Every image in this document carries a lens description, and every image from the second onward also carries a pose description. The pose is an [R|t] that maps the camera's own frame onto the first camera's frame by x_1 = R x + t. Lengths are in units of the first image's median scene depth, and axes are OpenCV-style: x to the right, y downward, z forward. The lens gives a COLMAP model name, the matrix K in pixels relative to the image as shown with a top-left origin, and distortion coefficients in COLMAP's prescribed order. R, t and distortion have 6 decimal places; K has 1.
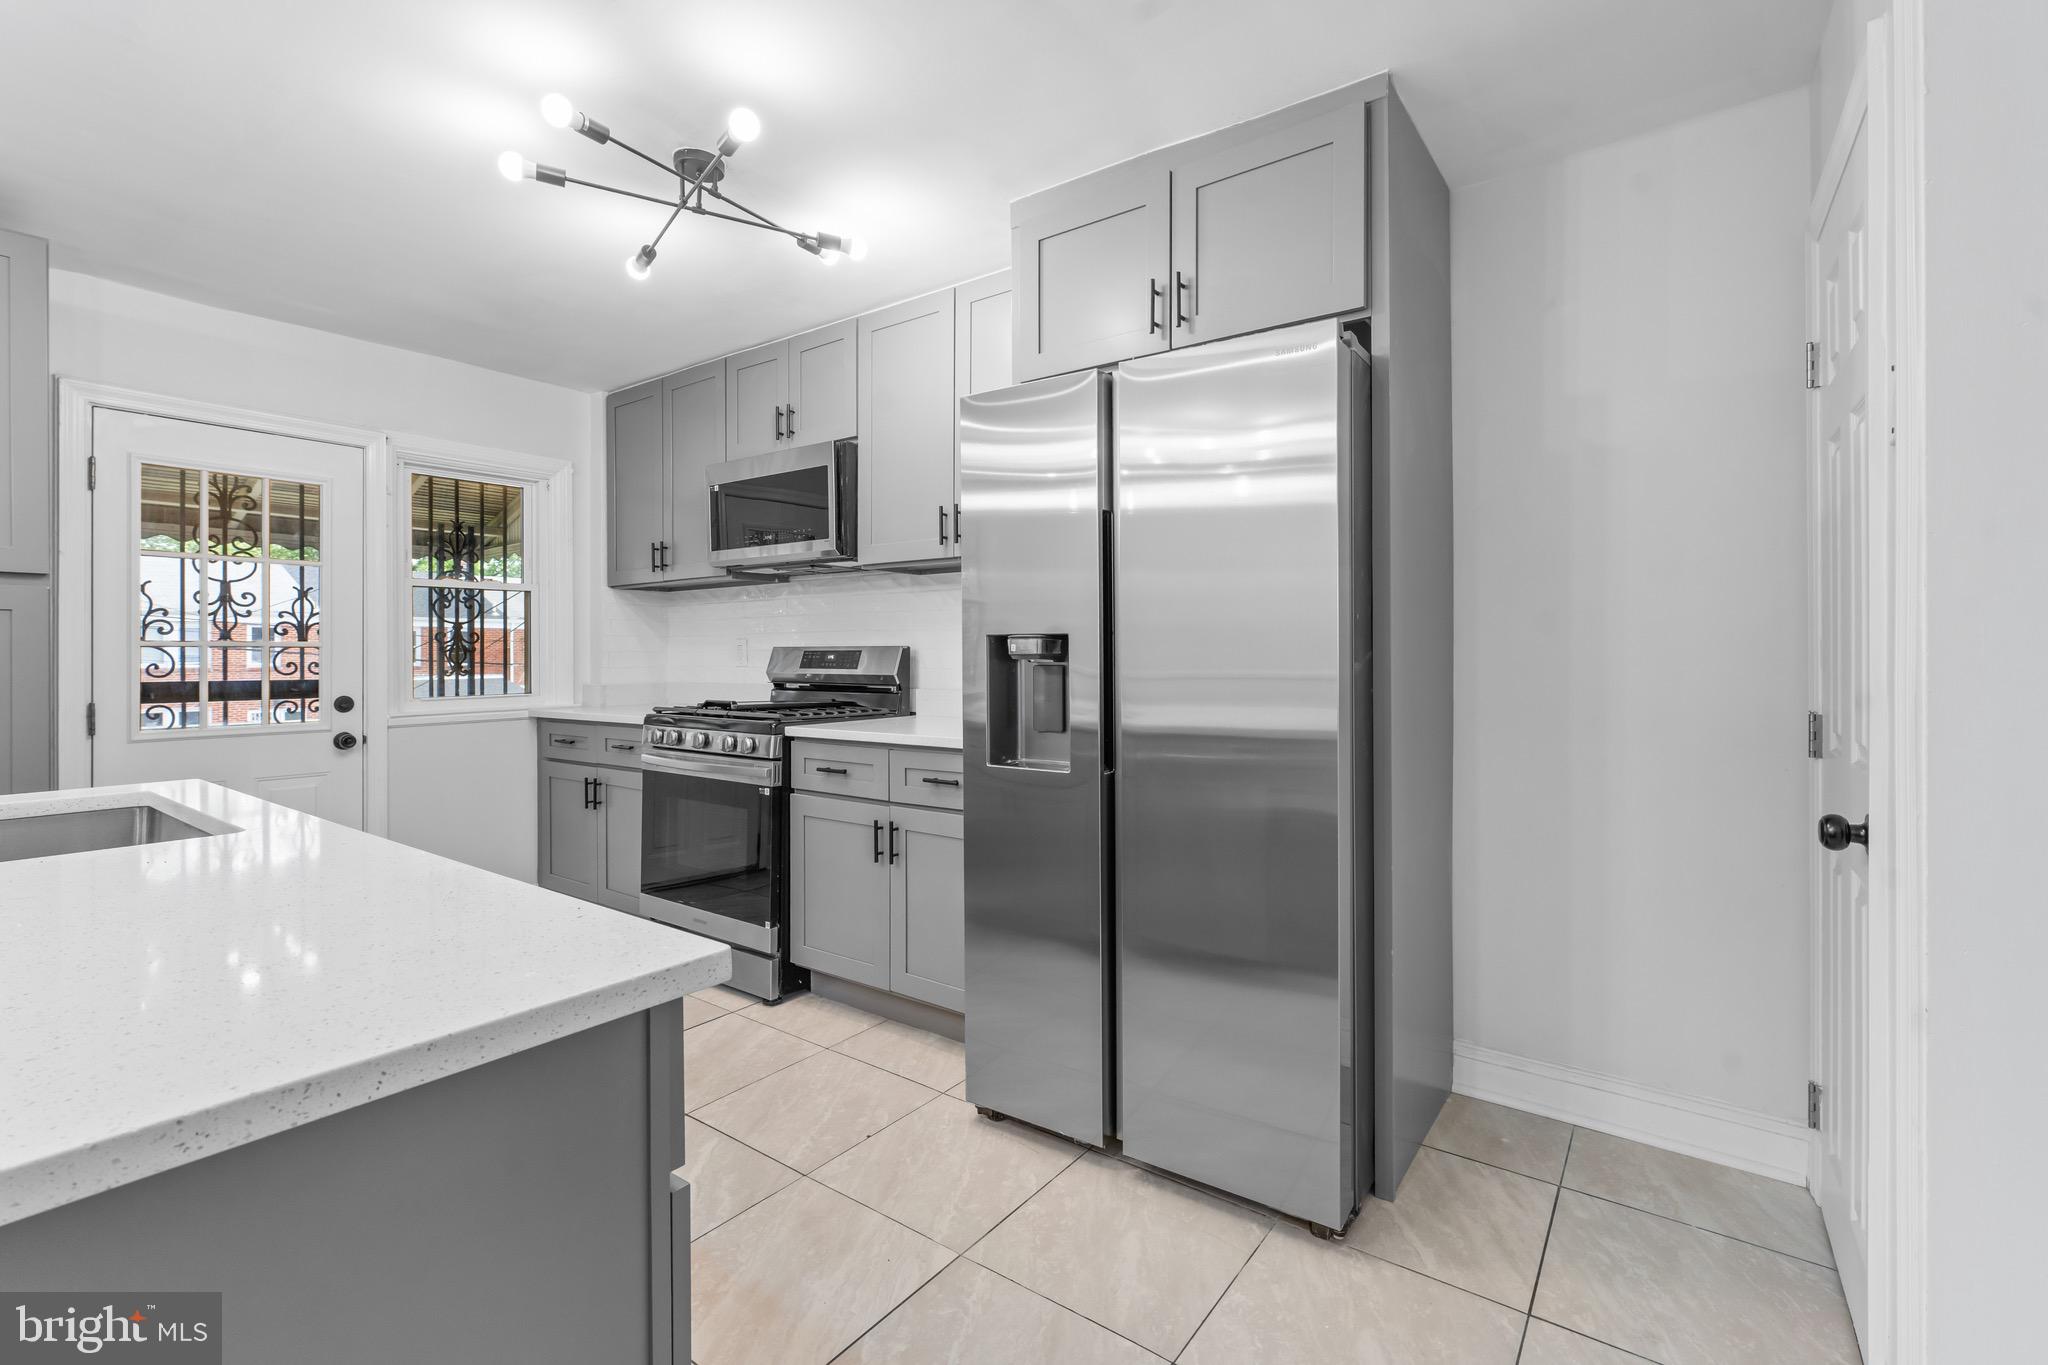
lens RADIAL K [[898.3, 0, 1040.7], [0, 898.3, 649.6], [0, 0, 1]] dist [-0.001950, -0.000223]
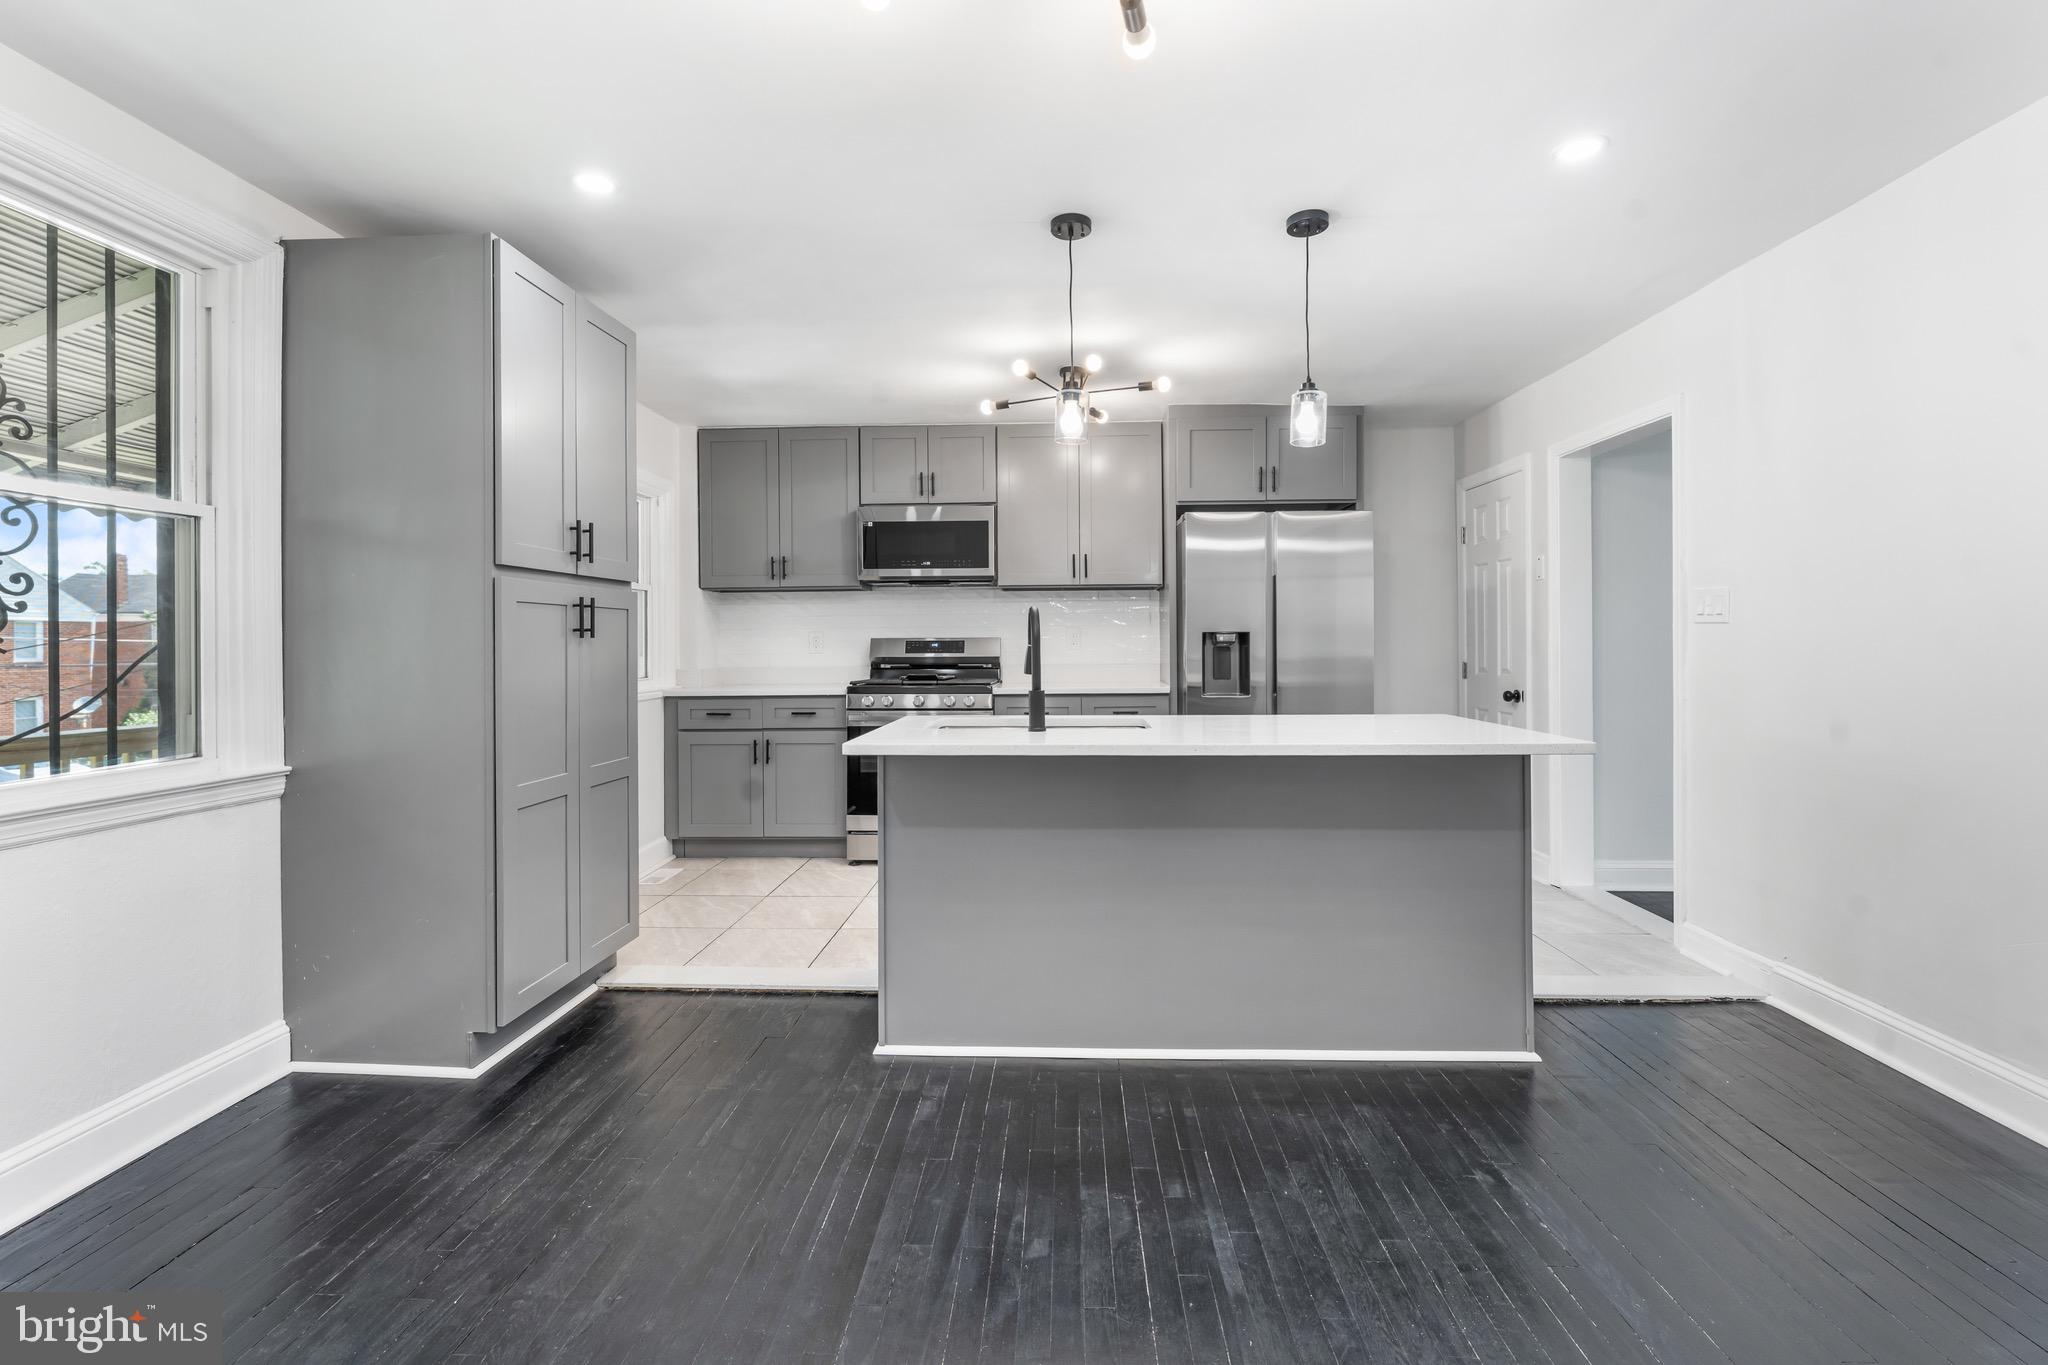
lens RADIAL K [[892.6, 0, 1026.5], [0, 892.6, 640.7], [0, 0, 1]] dist [-0.001060, -0.000159]
pose [[0.836946, -0.000341, 0.547286, -0.983862], [0.001397, 0.999998, -0.001513, 0.003824], [-0.547284, 0.002031, 0.836944, -0.310437]]
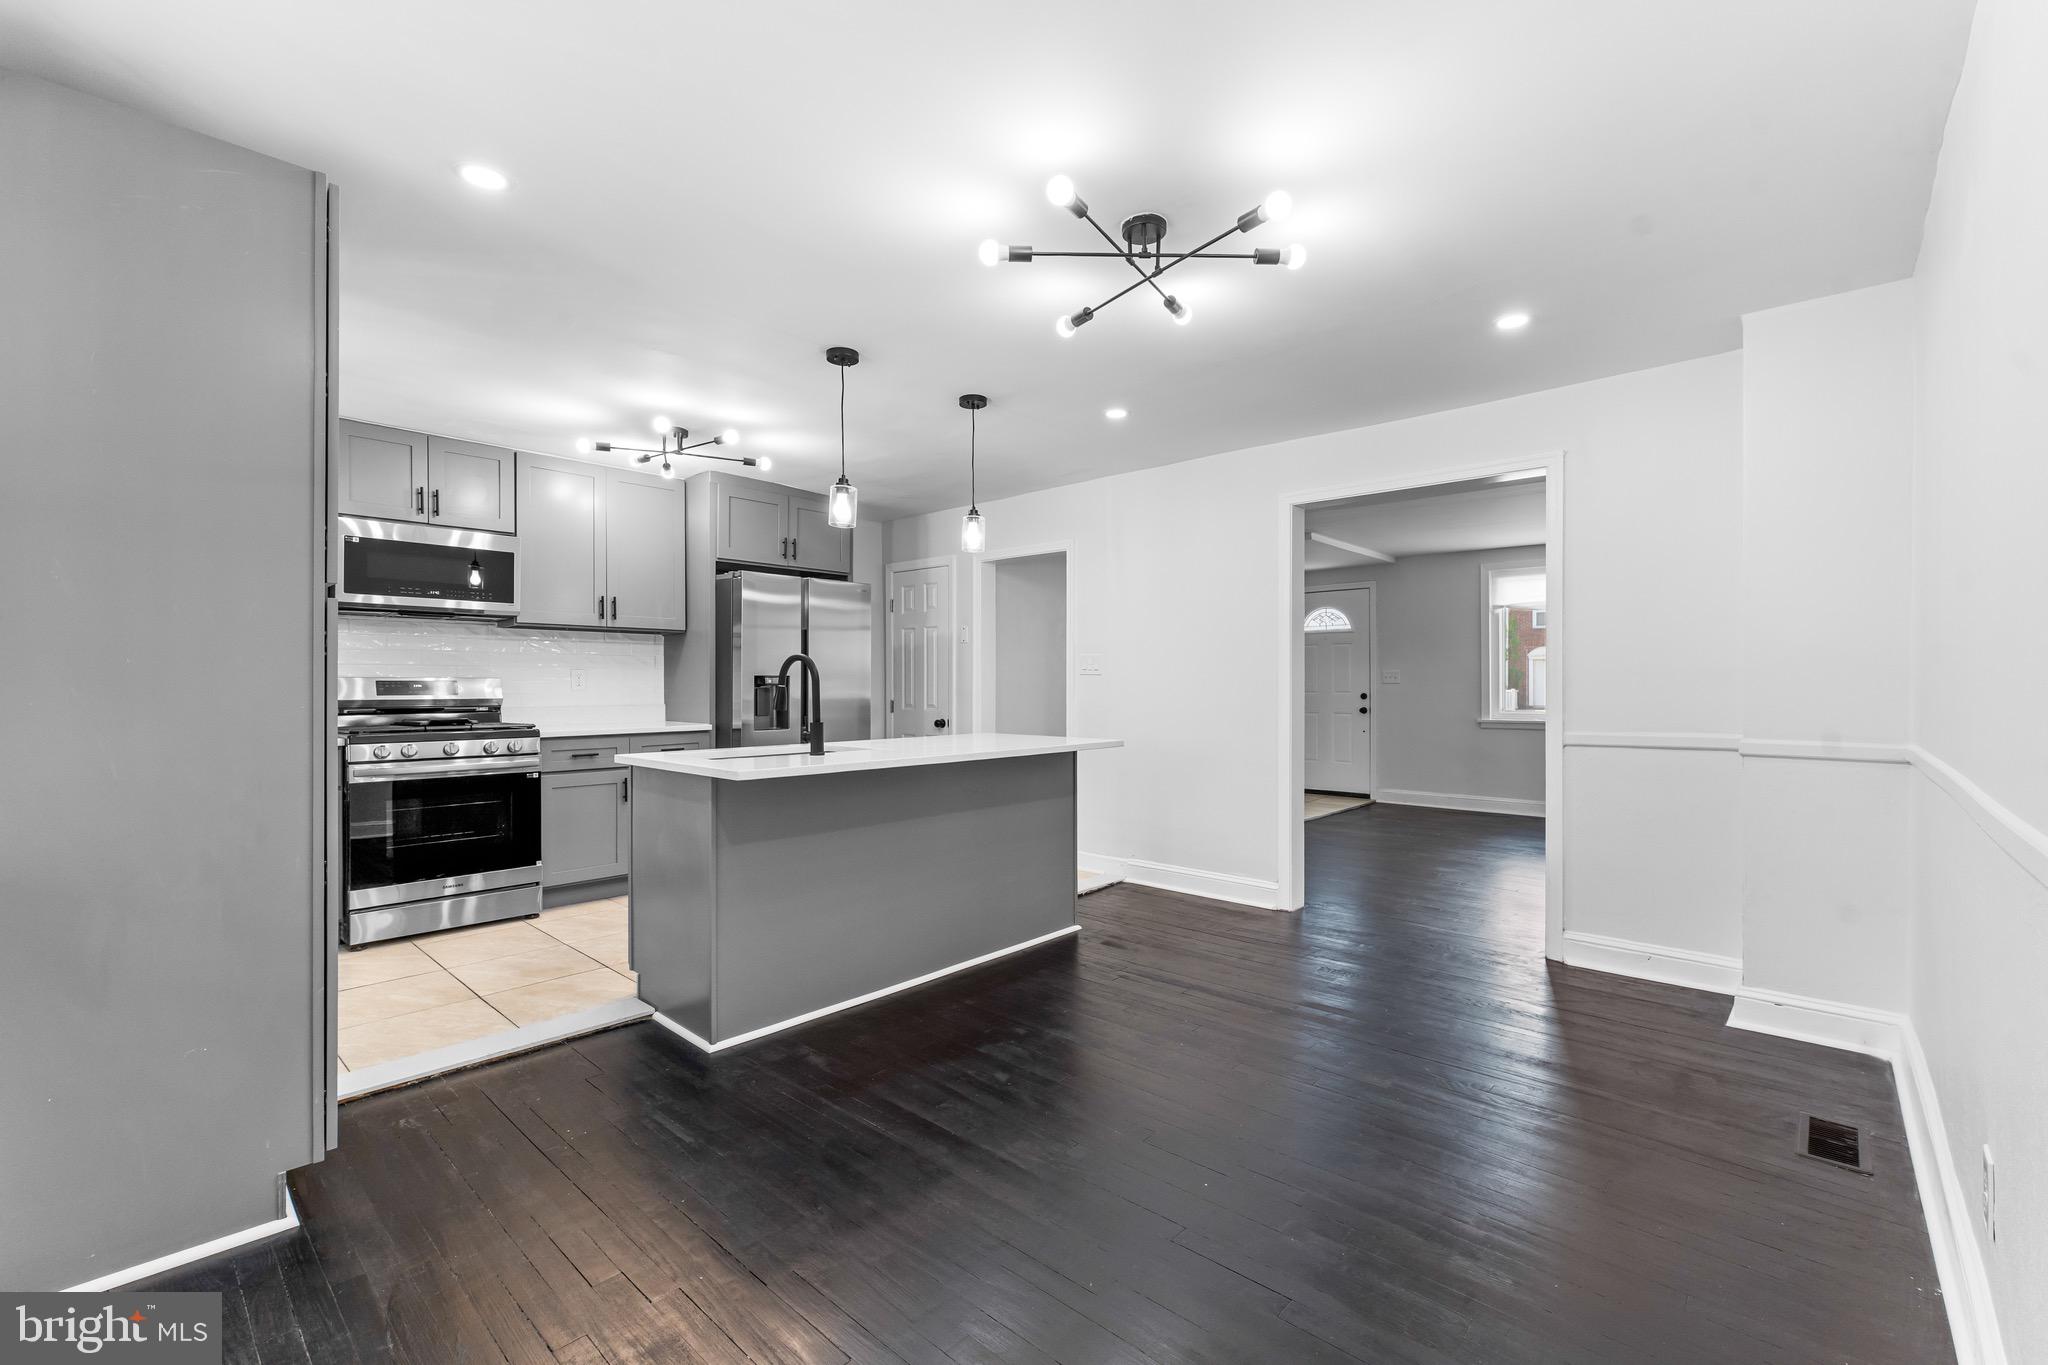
lens RADIAL K [[872.9, 0, 1032.2], [0, 872.9, 685.1], [0, 0, 1]] dist [-0.003282, -0.000364]
pose [[0.115070, 0.001736, 0.993356, -1.474959], [-0.003297, 0.999994, -0.001366, 0.006470], [-0.993352, -0.003118, 0.115075, 0.008369]]
